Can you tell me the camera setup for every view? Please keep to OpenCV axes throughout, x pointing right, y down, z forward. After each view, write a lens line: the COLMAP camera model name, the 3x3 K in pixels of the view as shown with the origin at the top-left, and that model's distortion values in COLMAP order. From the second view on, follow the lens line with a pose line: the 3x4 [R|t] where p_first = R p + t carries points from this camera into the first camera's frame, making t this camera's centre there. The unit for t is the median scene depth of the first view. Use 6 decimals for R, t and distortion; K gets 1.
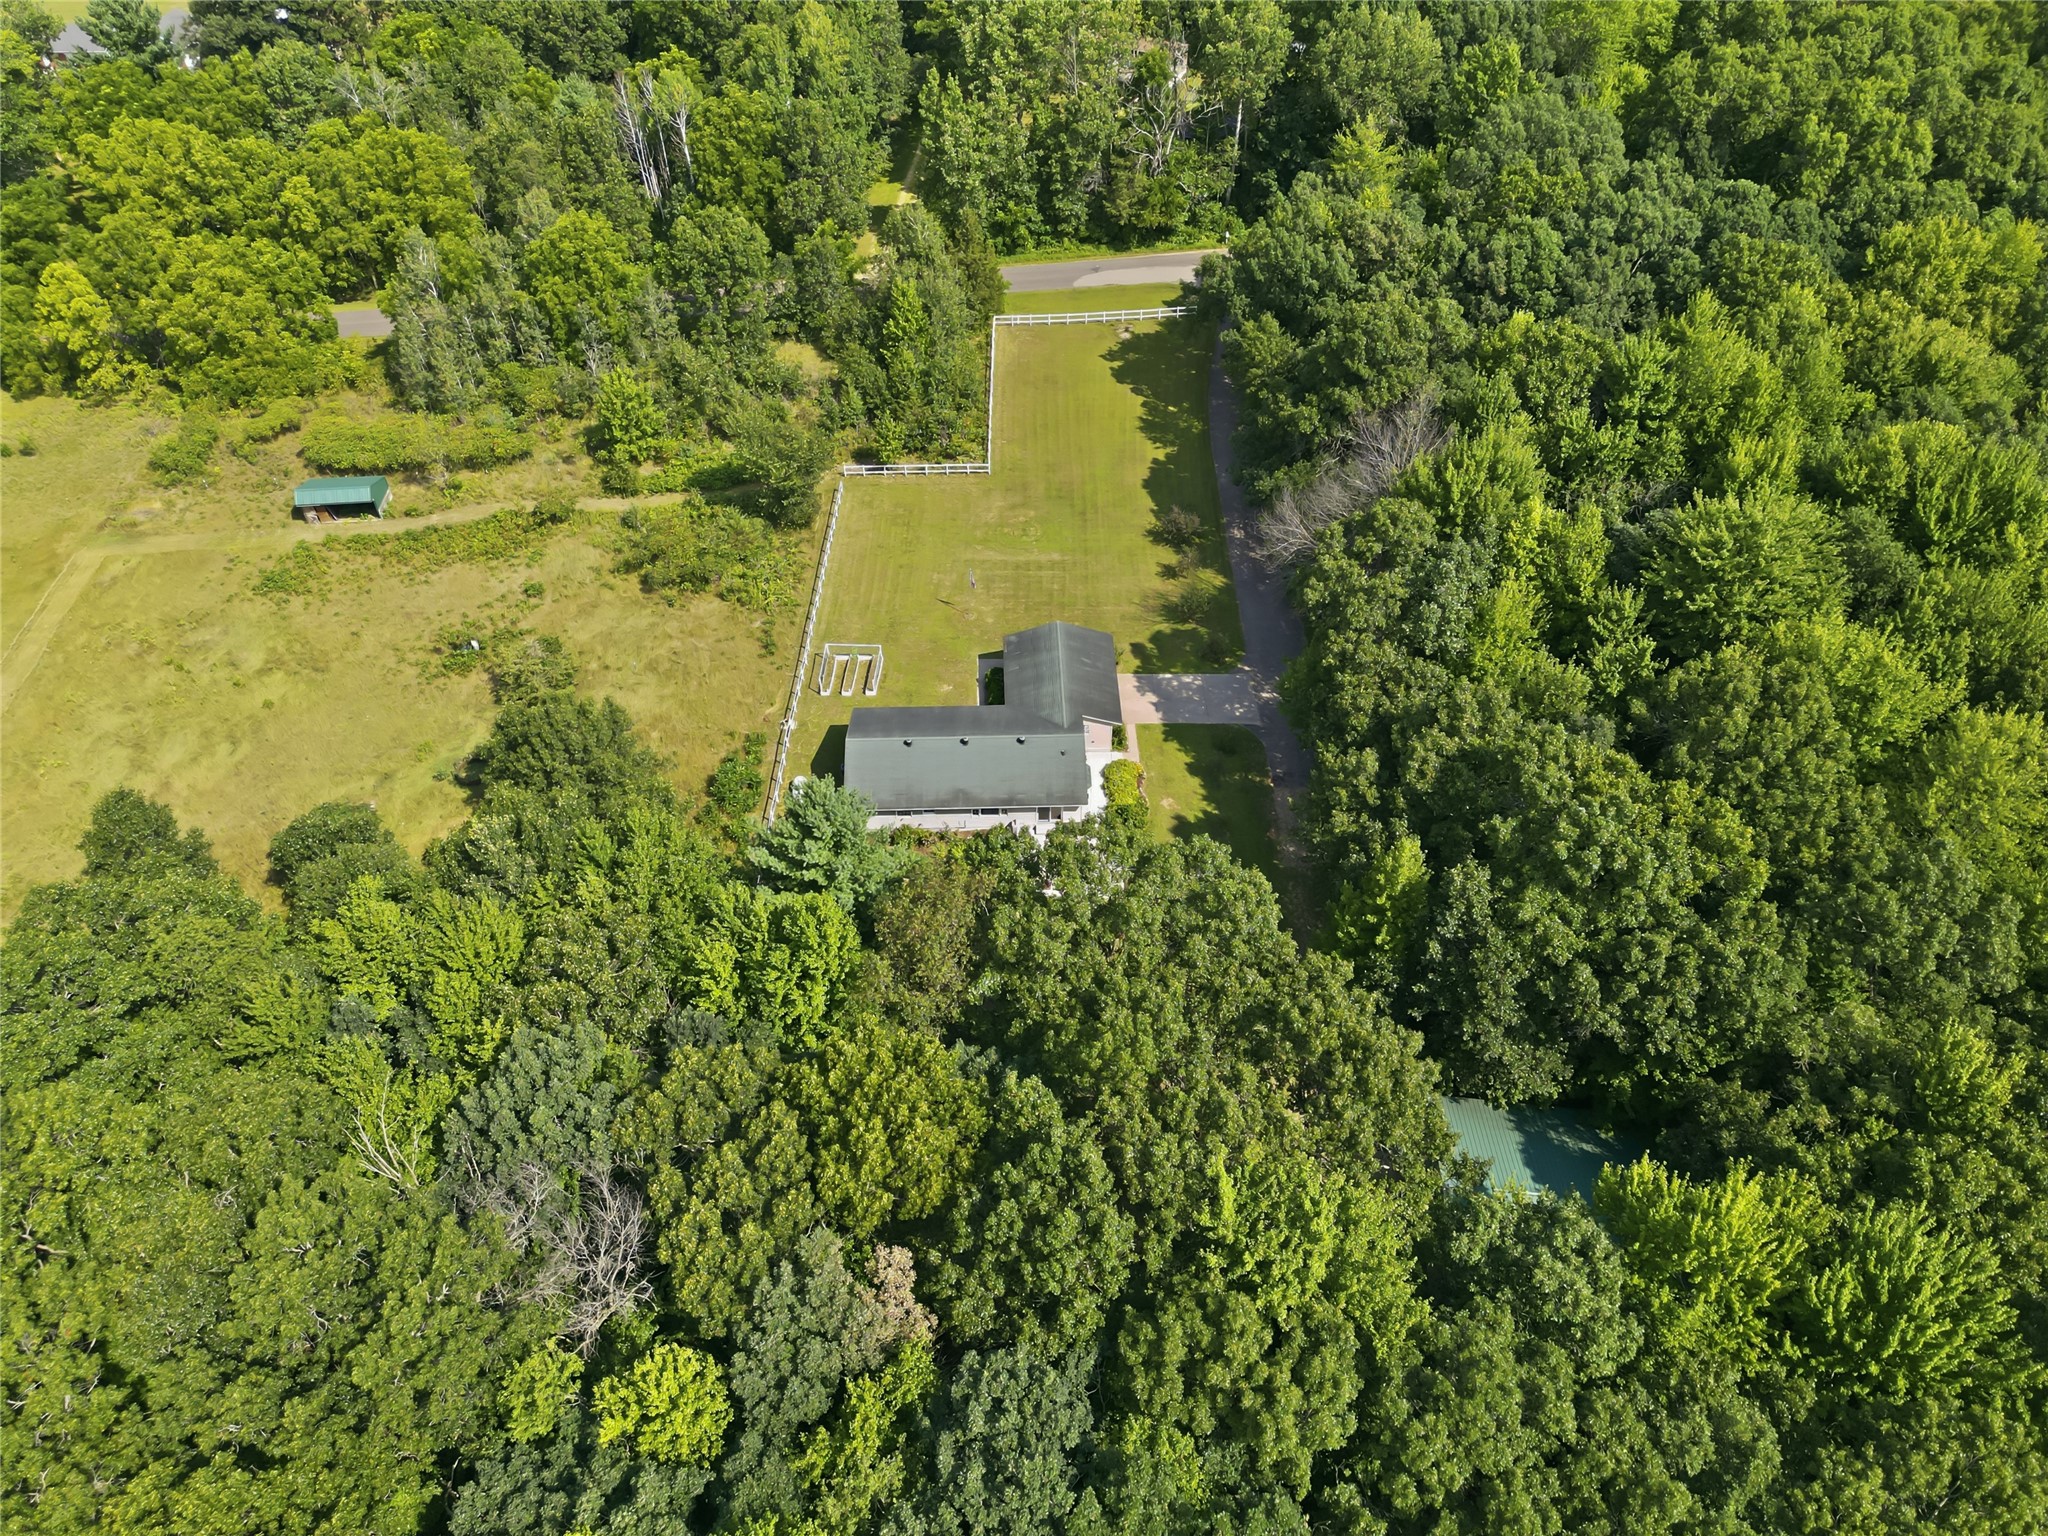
lens RADIAL K [[1447.8, 0, 1024.0], [0, 1447.8, 768.0], [0, 0, 1]] dist [0.065333, -0.084446]
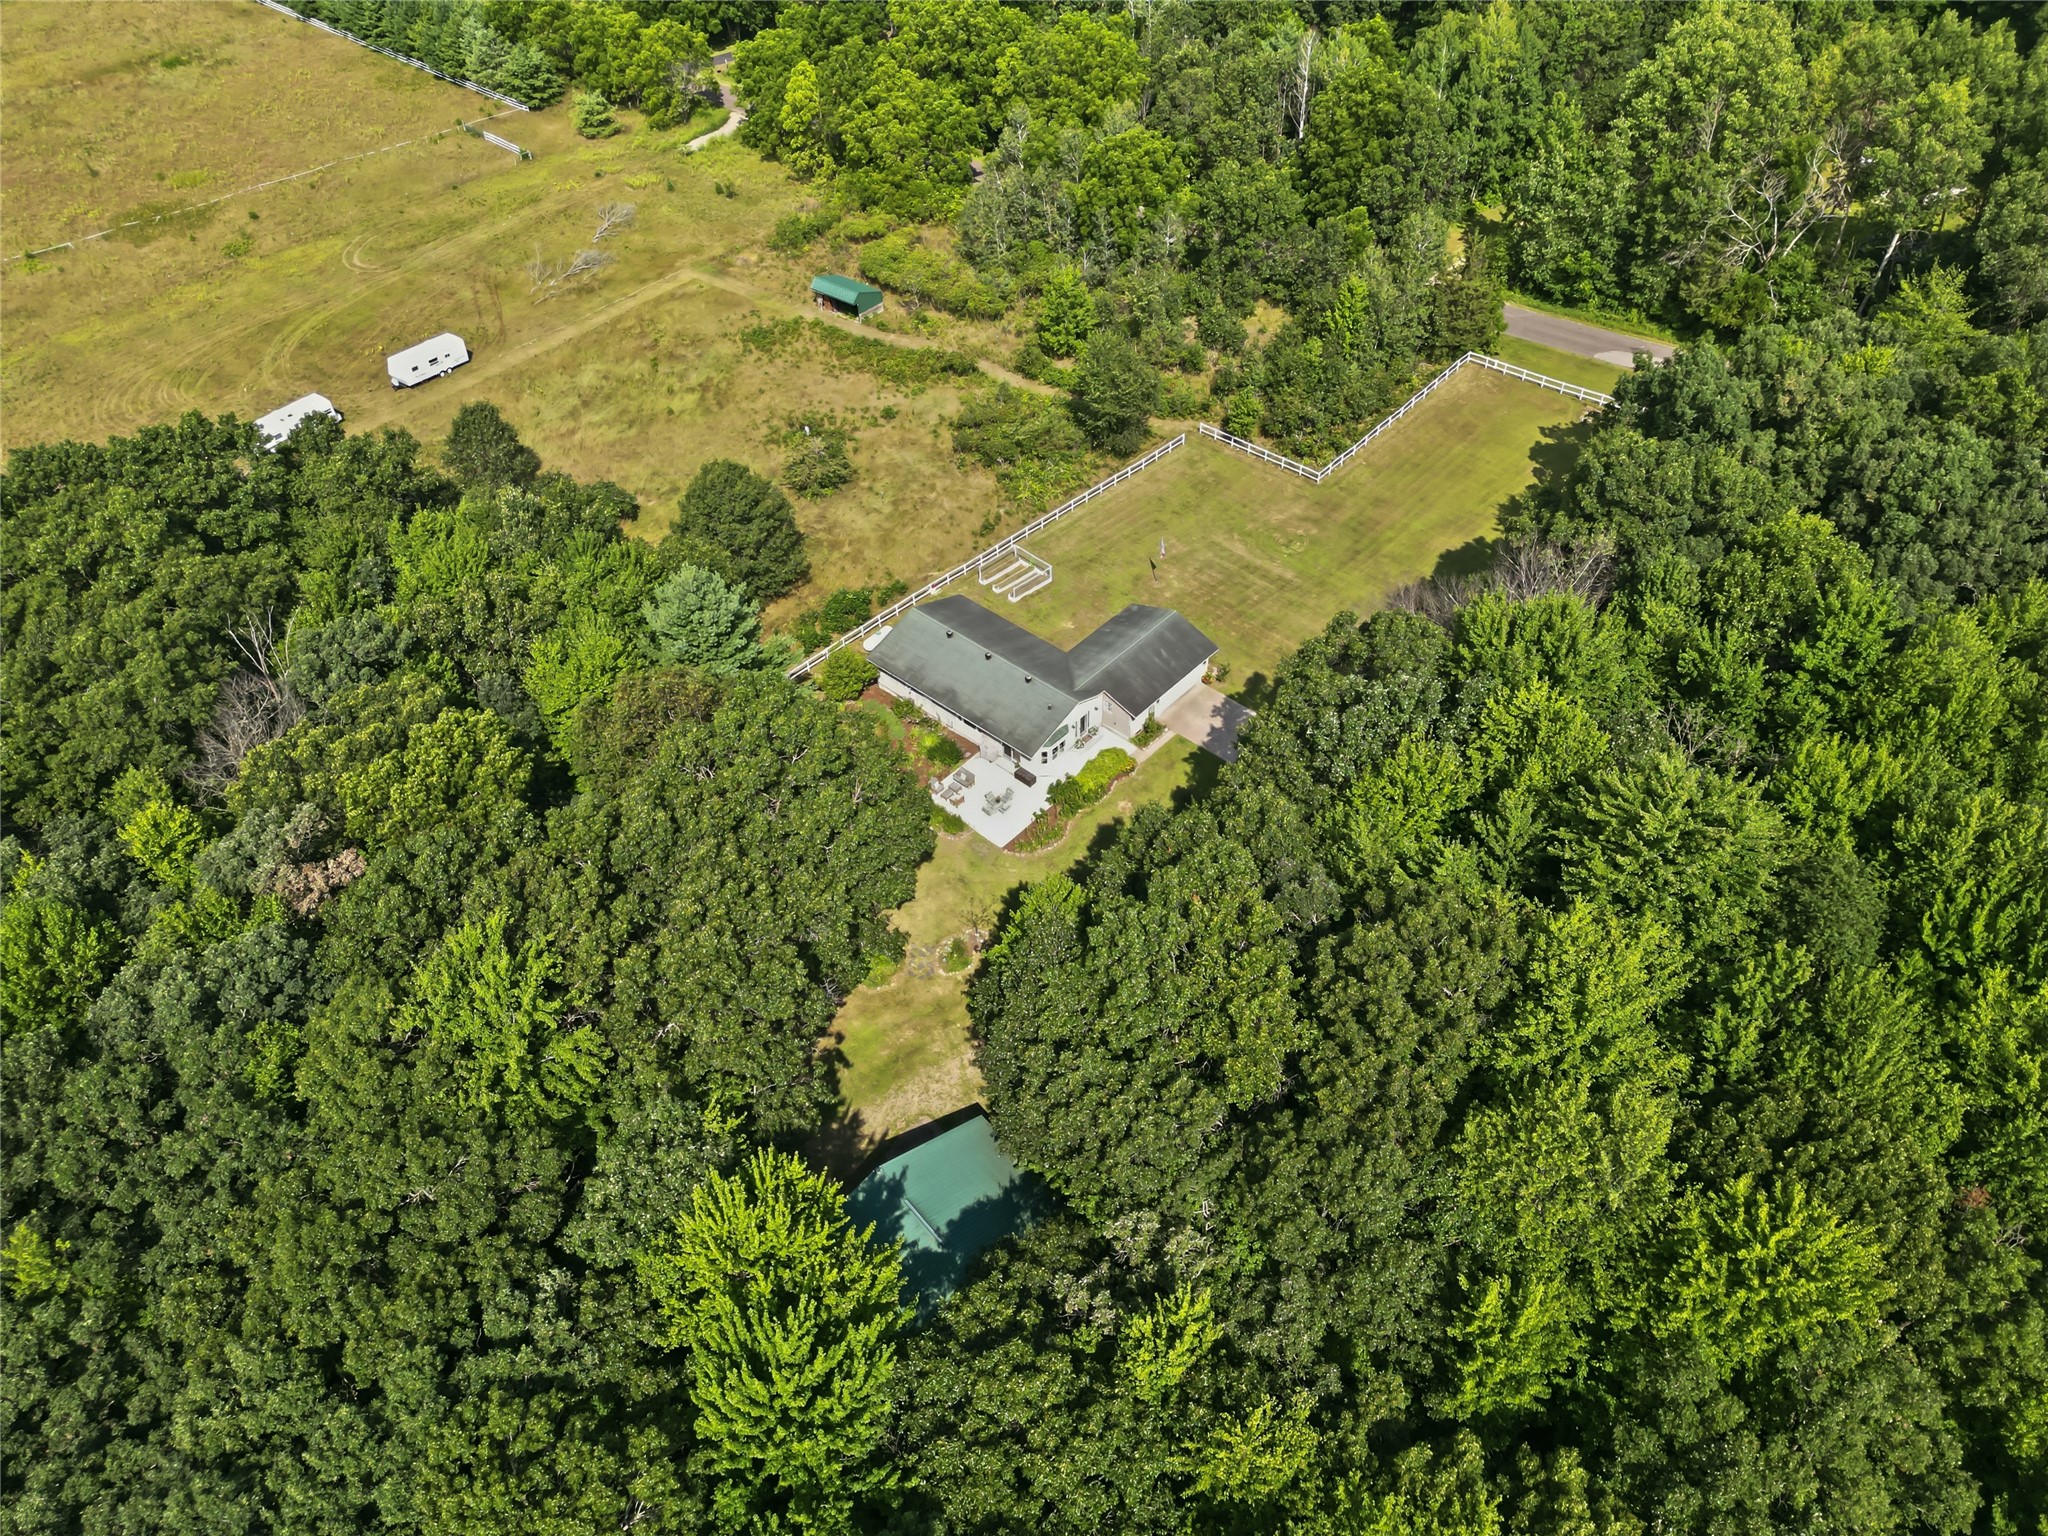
lens RADIAL K [[1447.8, 0, 1024.0], [0, 1447.8, 768.0], [0, 0, 1]] dist [0.065333, -0.084446]
pose [[0.732659, 0.473888, -0.488509, 0.416876], [-0.468703, 0.871752, 0.142705, -0.086275], [0.493485, 0.124412, 0.860810, 0.086485]]
